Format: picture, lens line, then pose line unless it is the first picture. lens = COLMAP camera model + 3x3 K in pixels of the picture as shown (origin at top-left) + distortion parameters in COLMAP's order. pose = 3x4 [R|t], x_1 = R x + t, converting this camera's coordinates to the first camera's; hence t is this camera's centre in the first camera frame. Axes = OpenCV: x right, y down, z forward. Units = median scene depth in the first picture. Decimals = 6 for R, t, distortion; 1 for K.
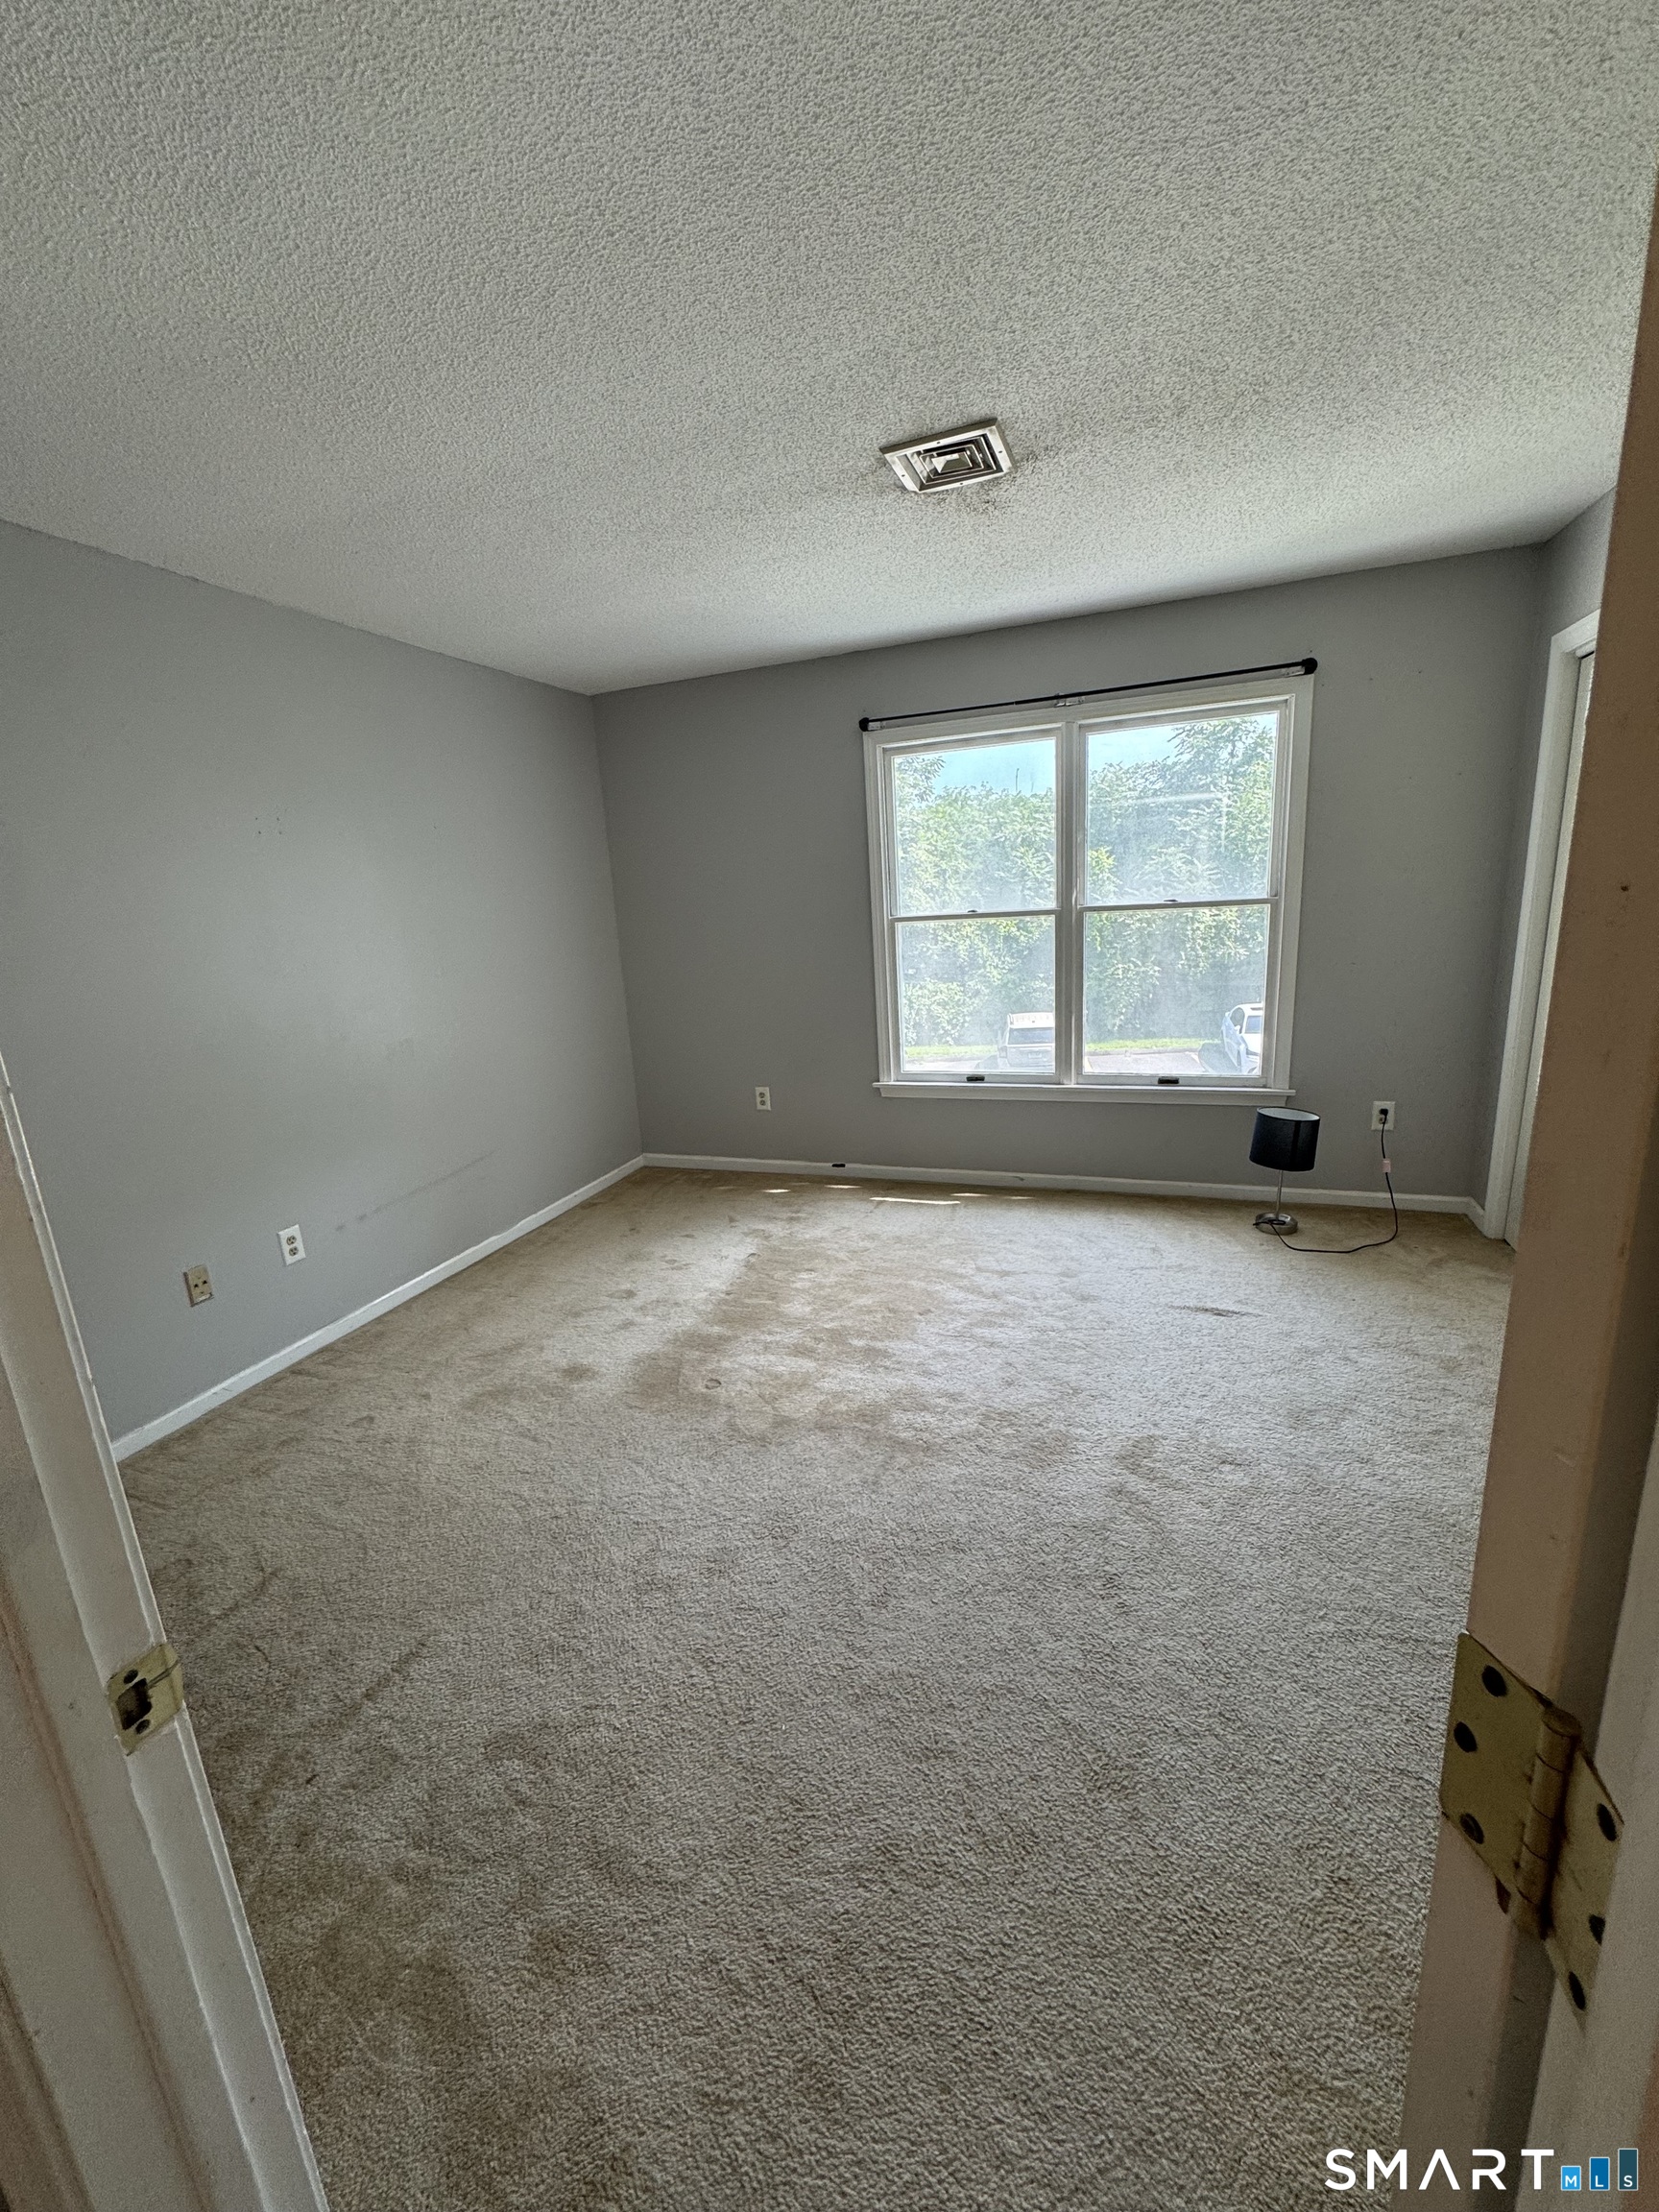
lens RADIAL K [[888.6, 0, 833.1], [0, 888.6, 1100.1], [0, 0, 1]] dist [0.001954, 0.000369]
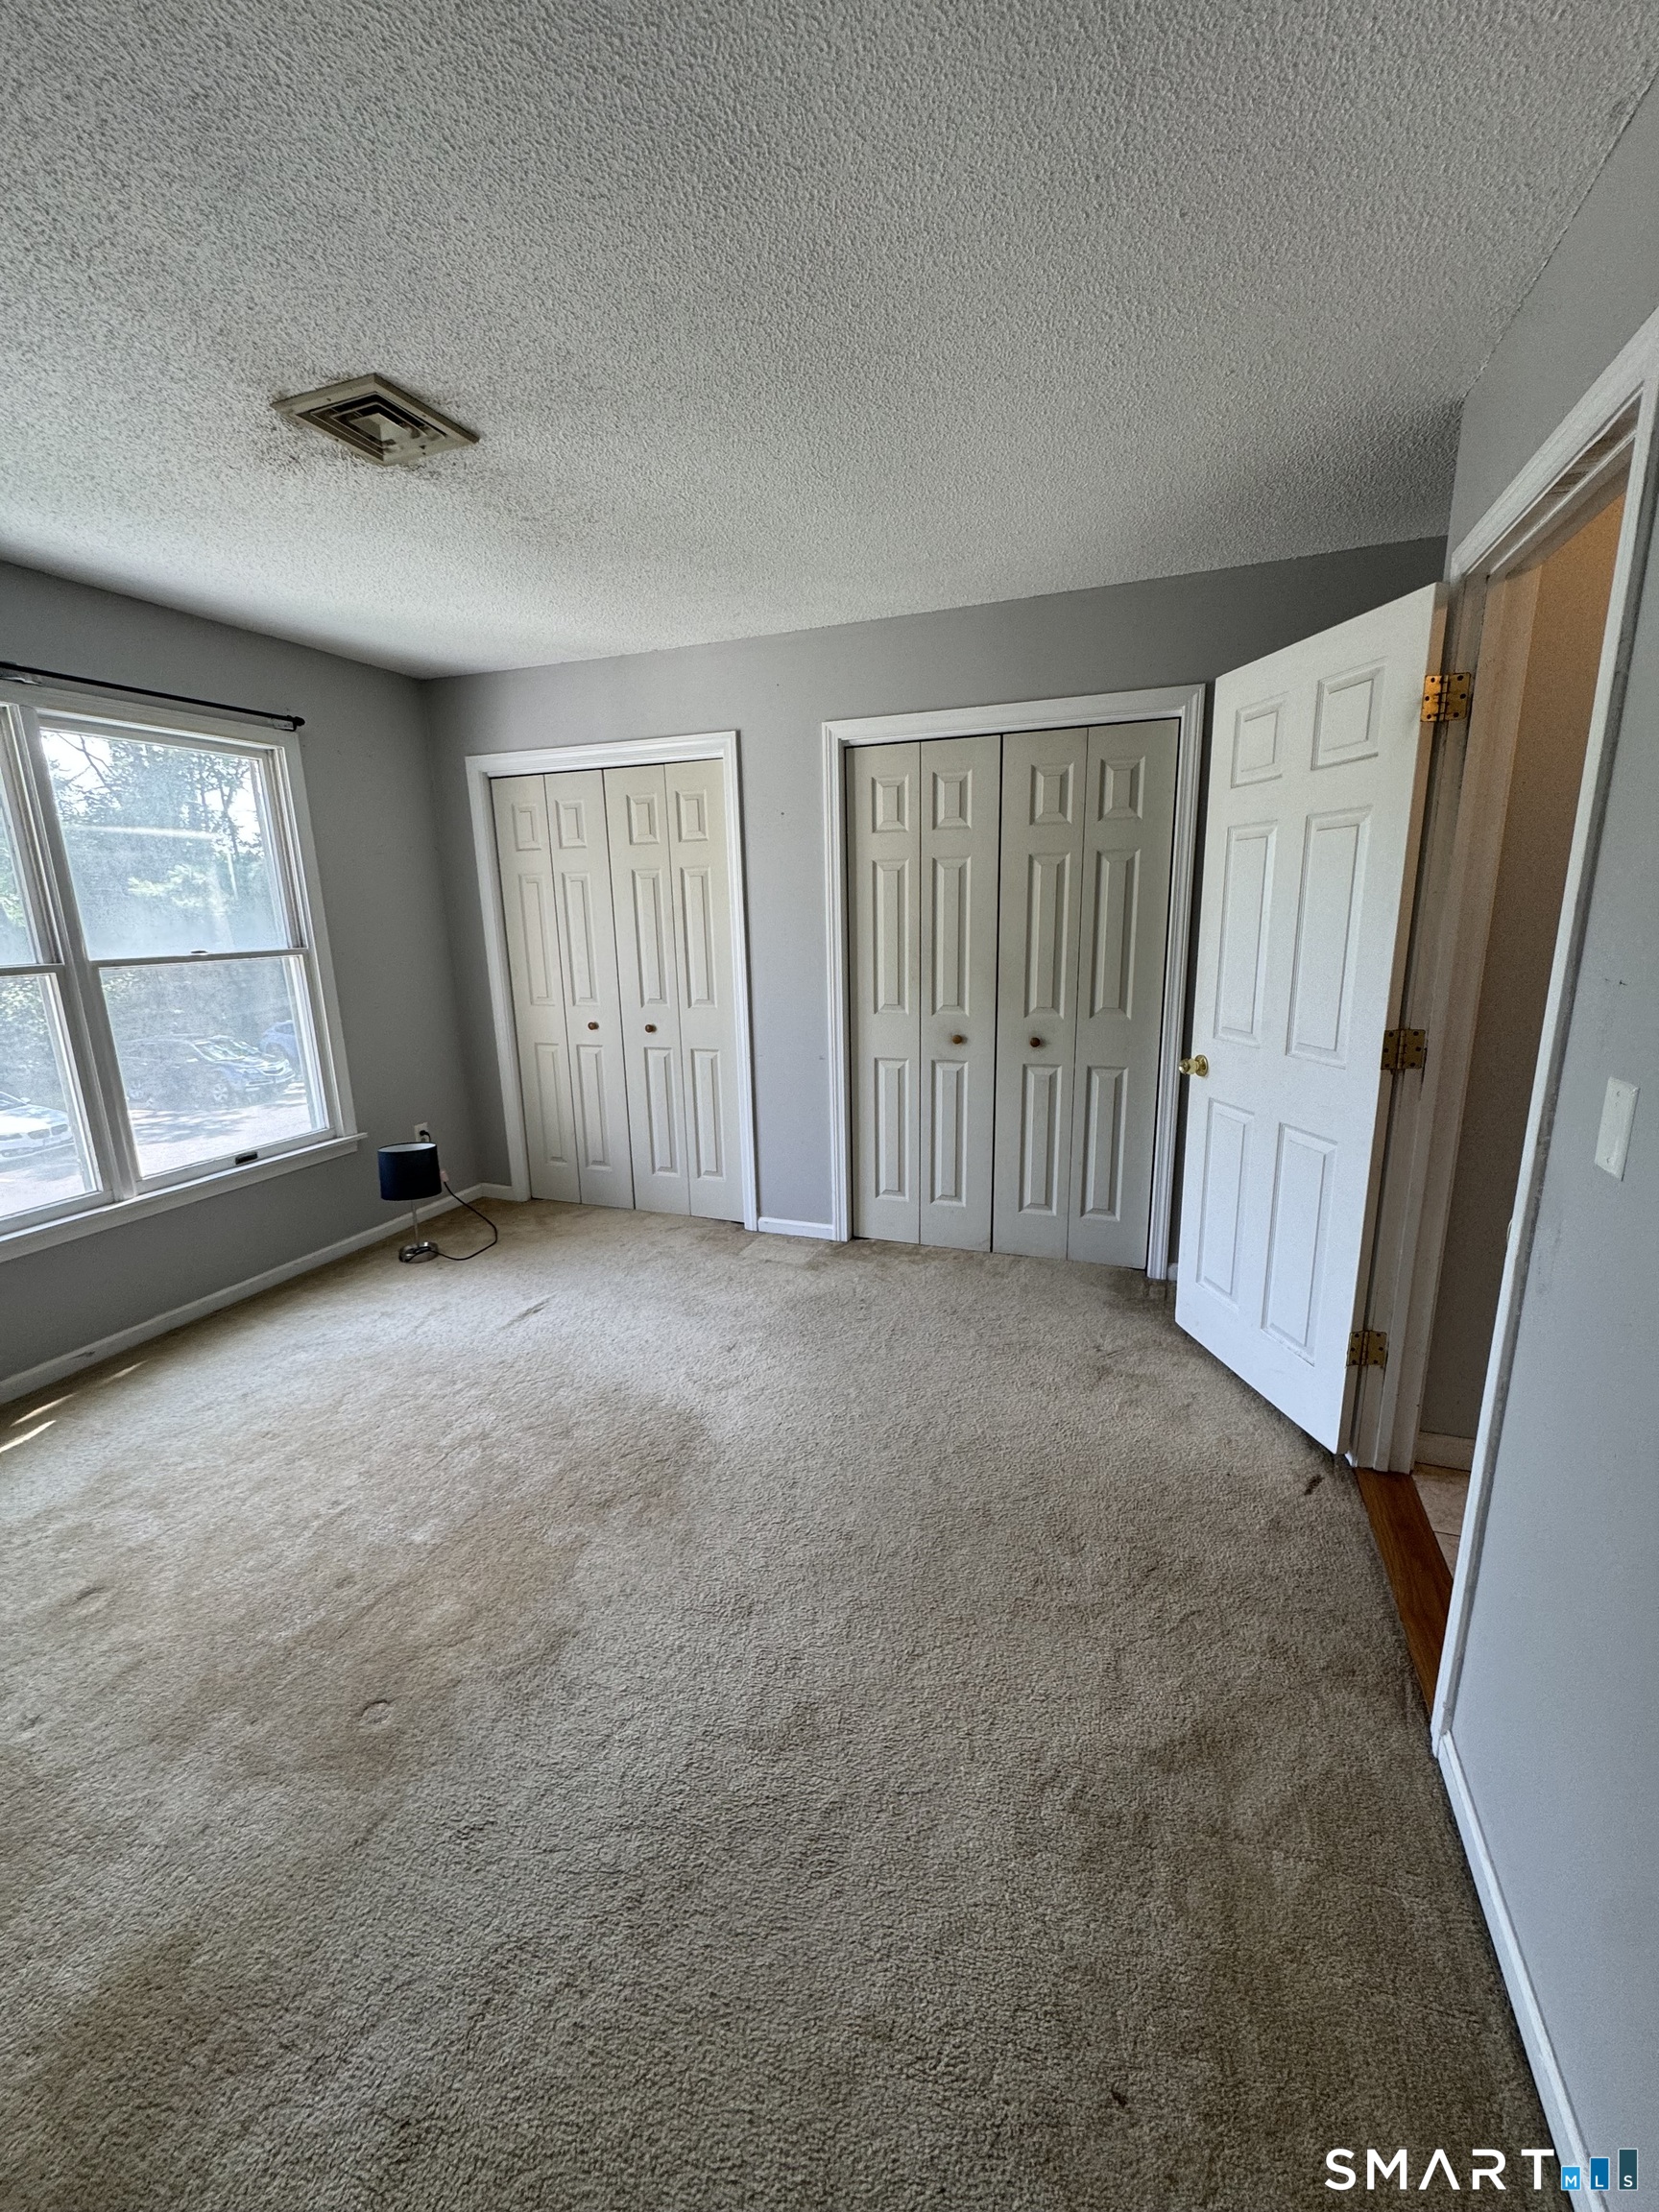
lens RADIAL K [[888.6, 0, 828.4], [0, 888.6, 1103.9], [0, 0, 1]] dist [0.001954, 0.000369]
pose [[0.013778, -0.167110, 0.985842, -0.496113], [0.244223, 0.956637, 0.158747, -0.076522], [-0.969621, 0.238578, 0.053993, 0.421523]]
